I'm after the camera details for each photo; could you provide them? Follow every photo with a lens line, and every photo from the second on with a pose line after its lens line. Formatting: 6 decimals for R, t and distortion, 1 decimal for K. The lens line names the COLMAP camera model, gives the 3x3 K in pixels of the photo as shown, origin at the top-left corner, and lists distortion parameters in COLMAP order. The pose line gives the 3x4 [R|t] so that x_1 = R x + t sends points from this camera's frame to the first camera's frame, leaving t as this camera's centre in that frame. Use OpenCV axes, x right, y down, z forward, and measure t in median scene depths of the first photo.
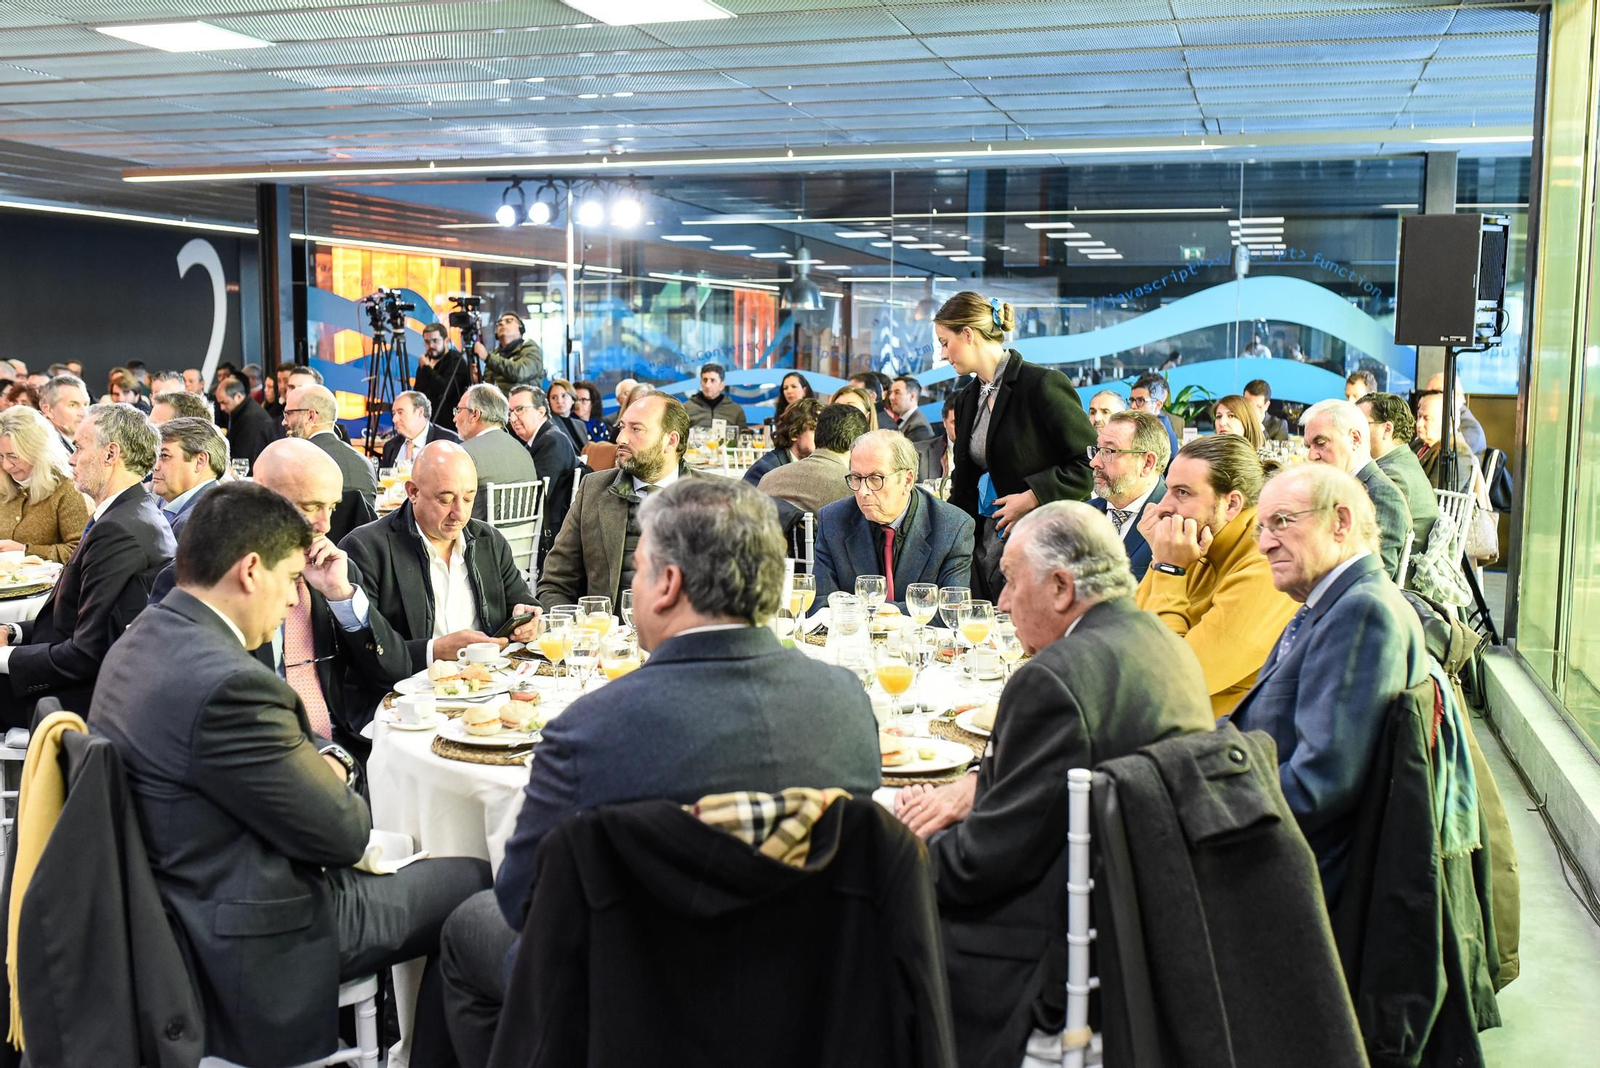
lens RADIAL K [[1627.1, 0, 827.9], [0, 1627.1, 530.7], [0, 0, 1]] dist [-0.035552, 0.000000]
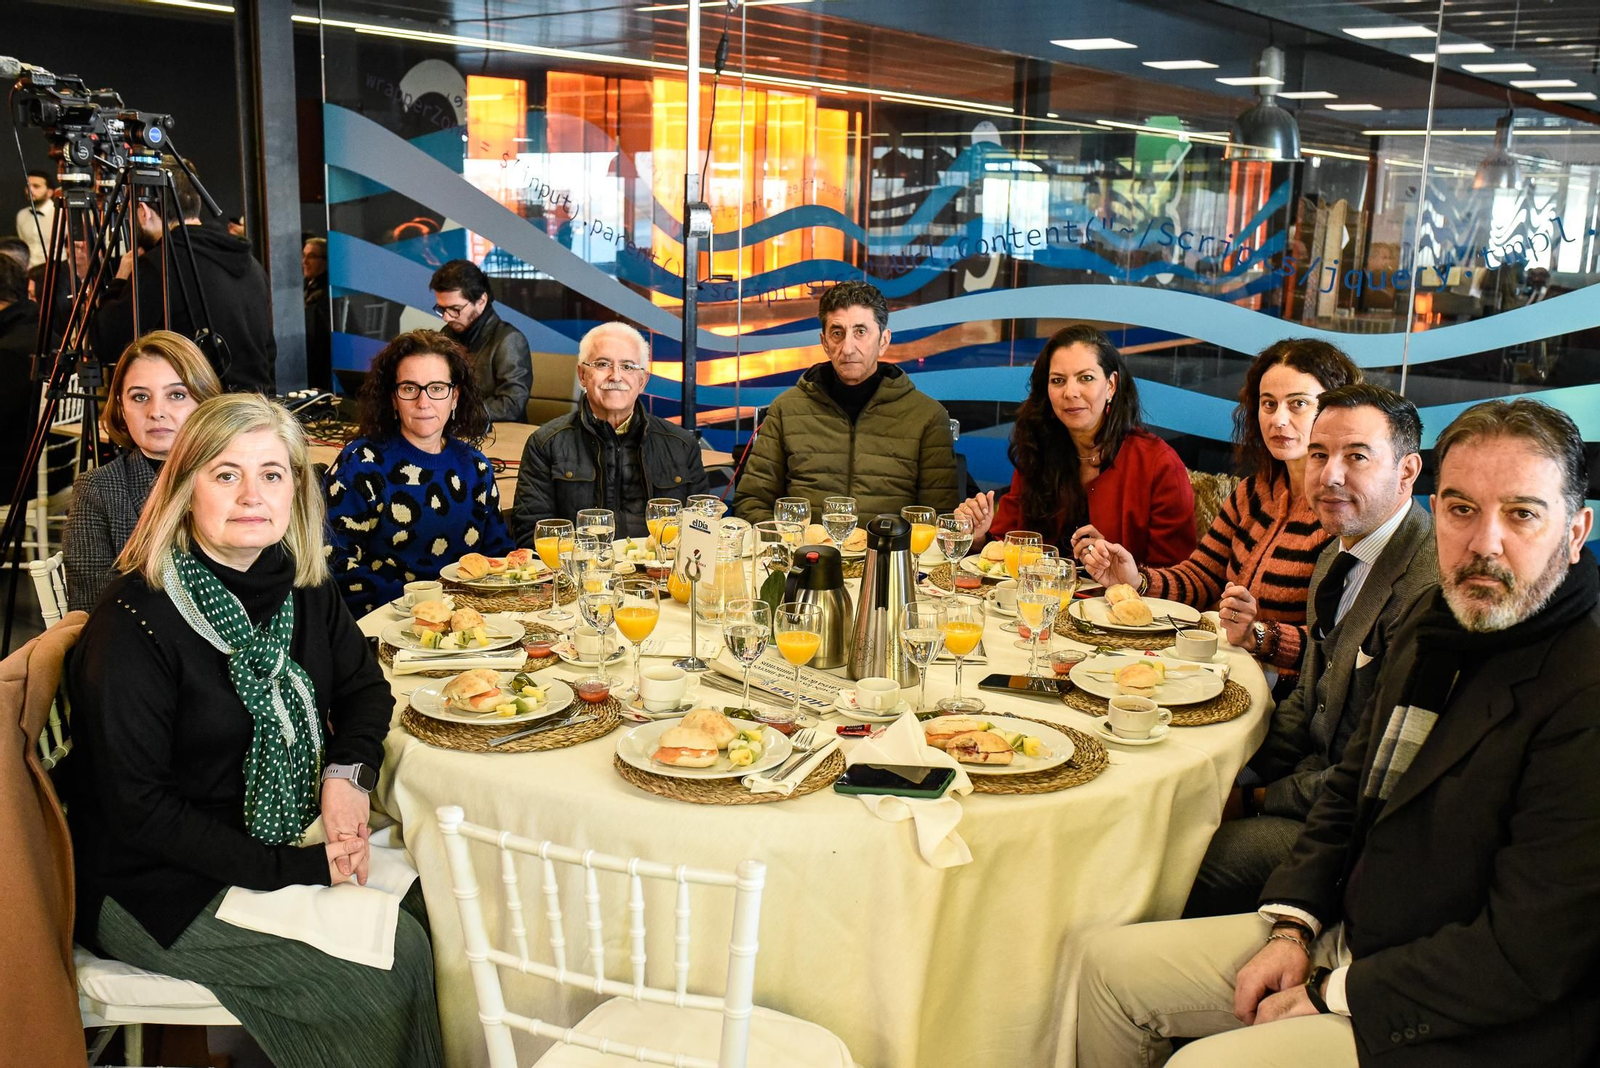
lens RADIAL K [[1627.1, 0, 798.9], [0, 1627.1, 534.9], [0, 0, 1]] dist [-0.035552, 0.000000]
pose [[0.945794, 0.082899, -0.314009, 0.067501], [-0.056733, 0.994180, 0.091586, -0.187380], [0.319774, -0.068807, 0.944992, 1.530207]]
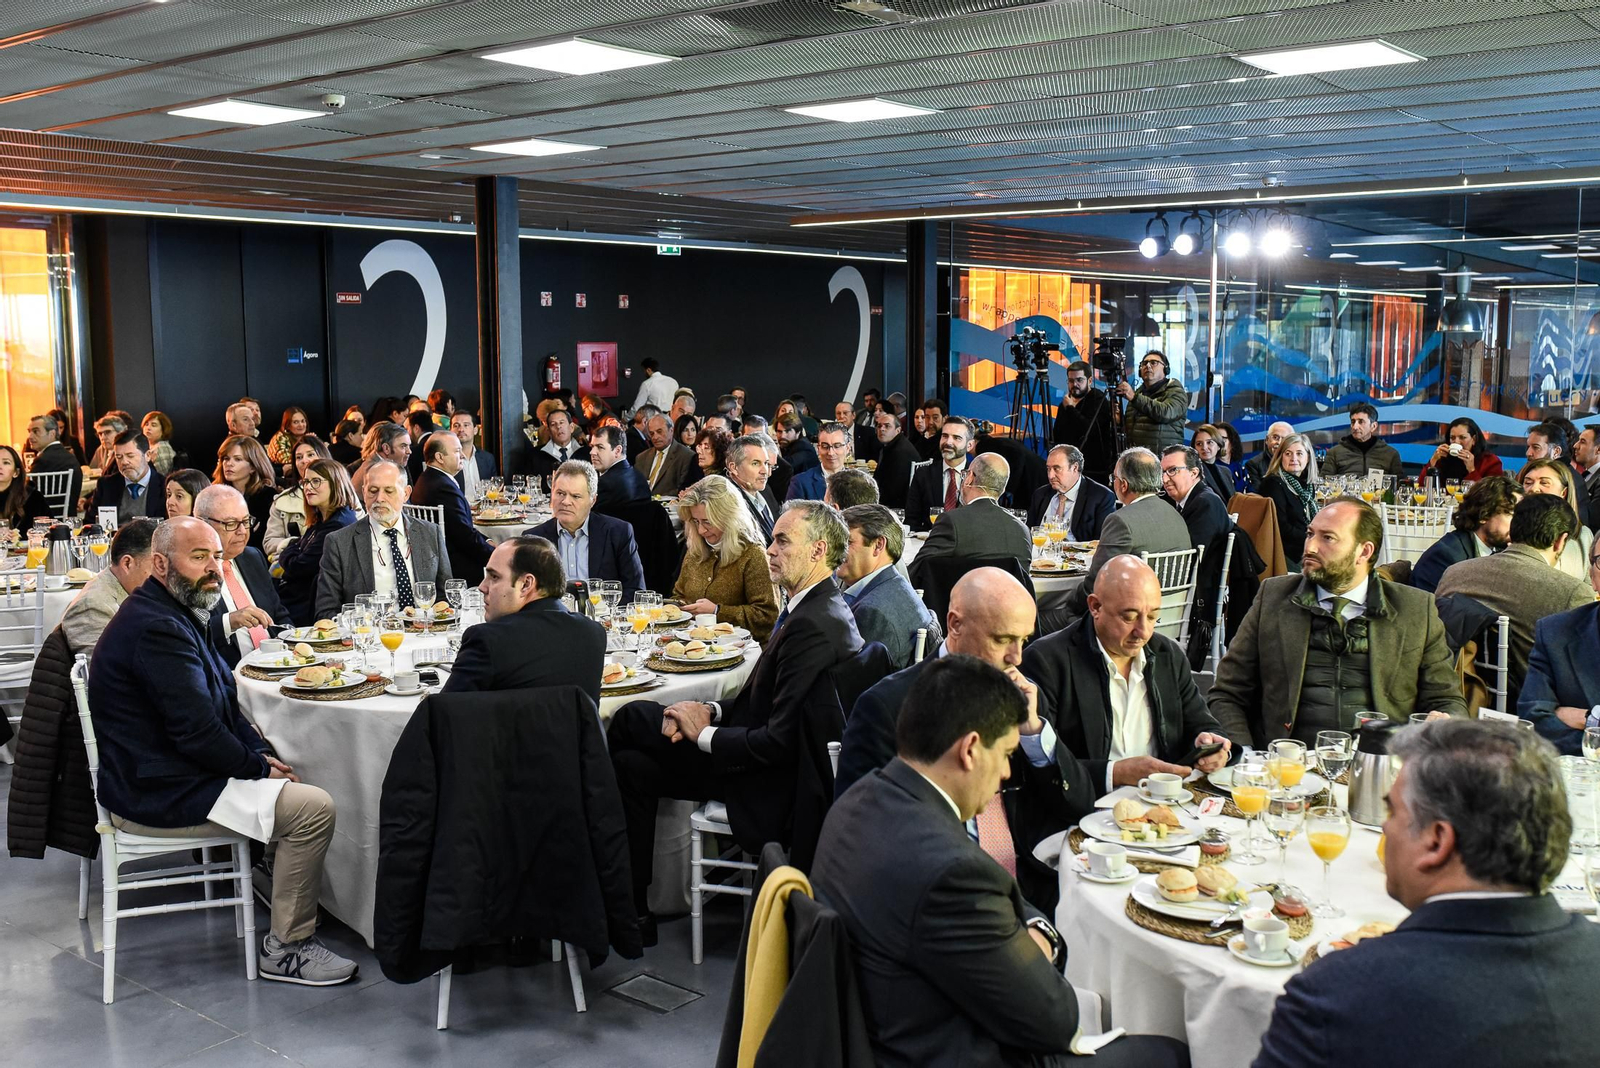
lens RADIAL K [[1627.1, 0, 807.2], [0, 1627.1, 542.4], [0, 0, 1]] dist [-0.035552, 0.000000]
pose [[0.926262, 0.034892, -0.375262, -0.039406], [-0.032485, 0.999391, 0.012741, -0.057102], [0.375478, 0.000389, 0.926831, 0.016236]]
